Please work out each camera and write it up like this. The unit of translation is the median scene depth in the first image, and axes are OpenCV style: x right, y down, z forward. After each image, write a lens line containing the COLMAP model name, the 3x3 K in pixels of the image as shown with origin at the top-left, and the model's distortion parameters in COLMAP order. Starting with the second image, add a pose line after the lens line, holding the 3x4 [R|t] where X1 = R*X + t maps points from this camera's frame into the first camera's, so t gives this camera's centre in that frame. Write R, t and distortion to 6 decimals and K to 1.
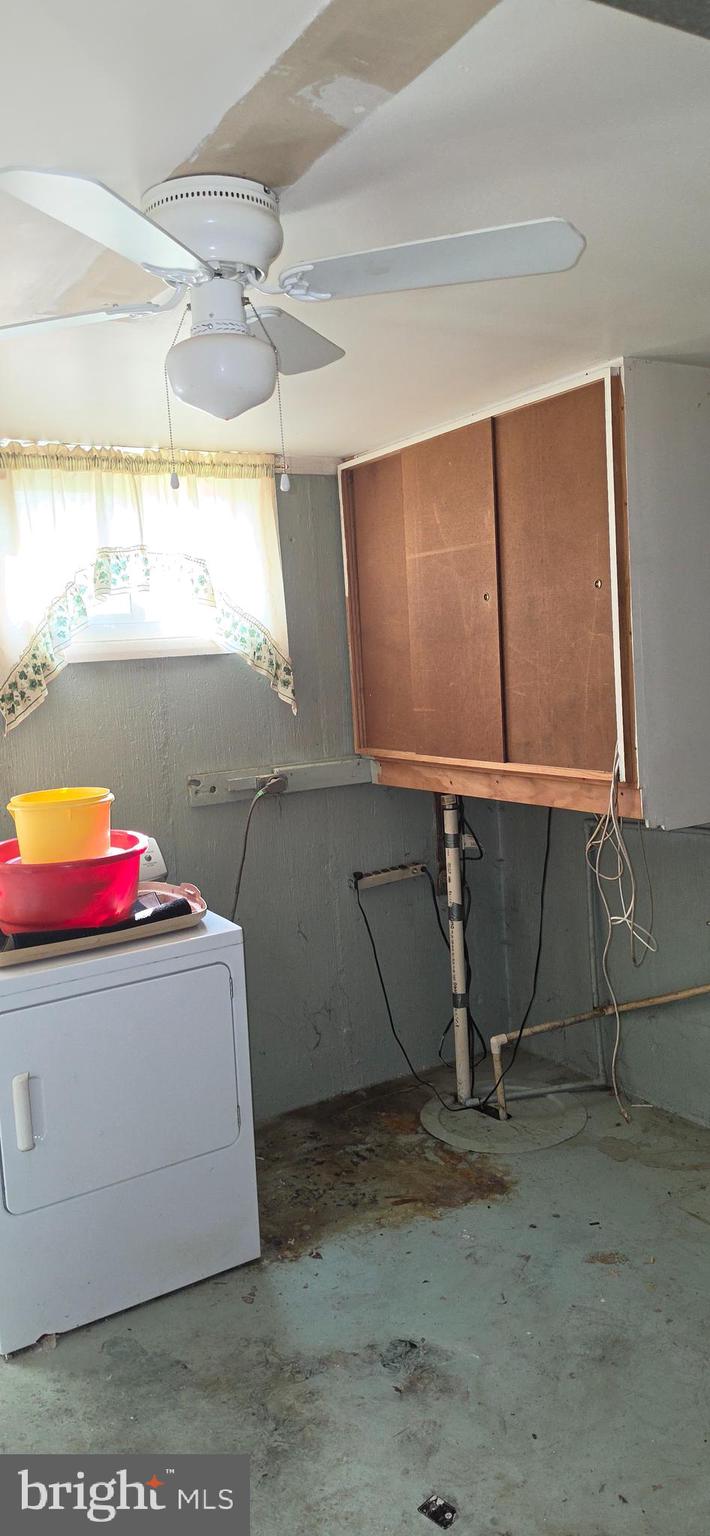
lens RADIAL K [[1064.3, 0, 358.7], [0, 1064.3, 766.8], [0, 0, 1]] dist [0.014051, -0.010207]
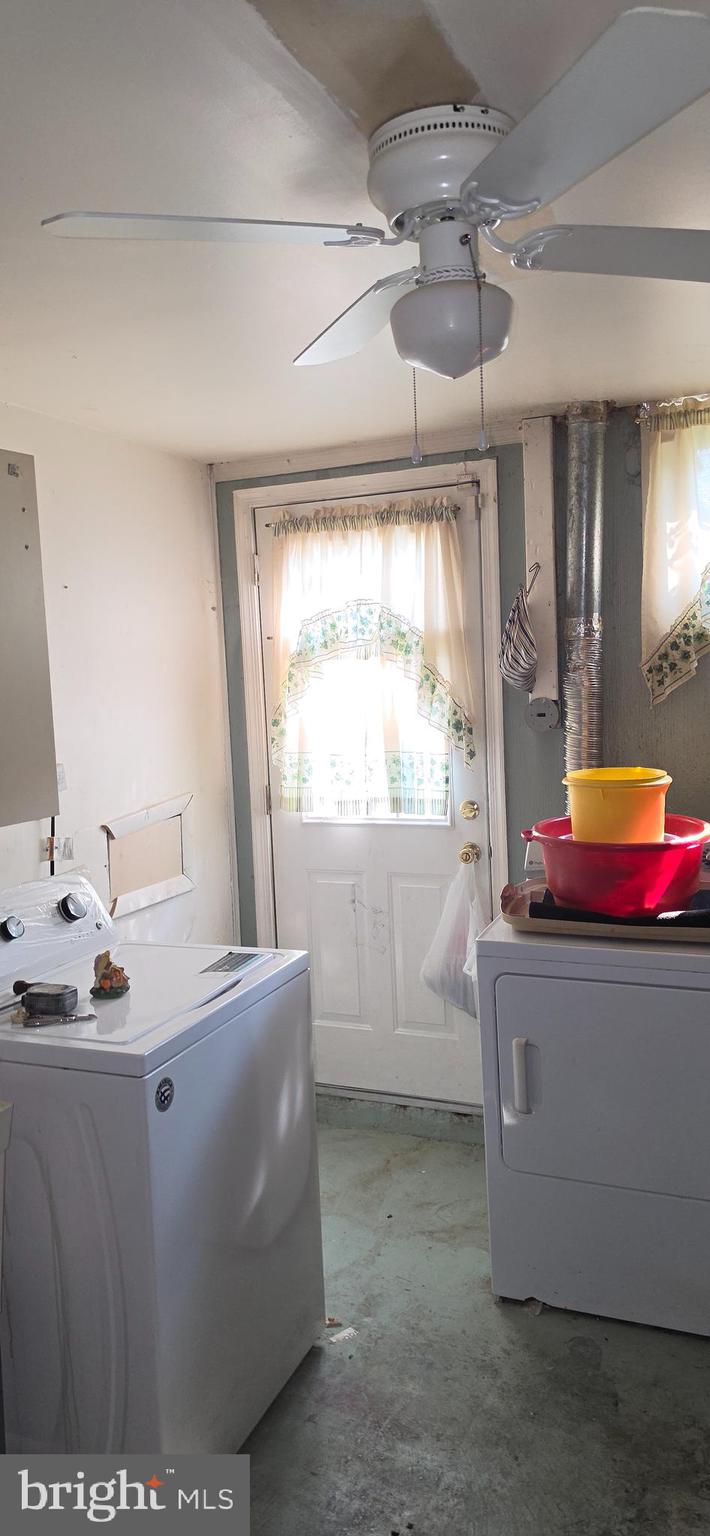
lens RADIAL K [[1064.3, 0, 356.6], [0, 1064.3, 769.4], [0, 0, 1]] dist [0.014051, -0.010207]
pose [[0.590084, 0.109091, -0.799937, 0.358230], [-0.081352, 0.993820, 0.075522, -0.030209], [0.803232, 0.020512, 0.595313, 0.246634]]
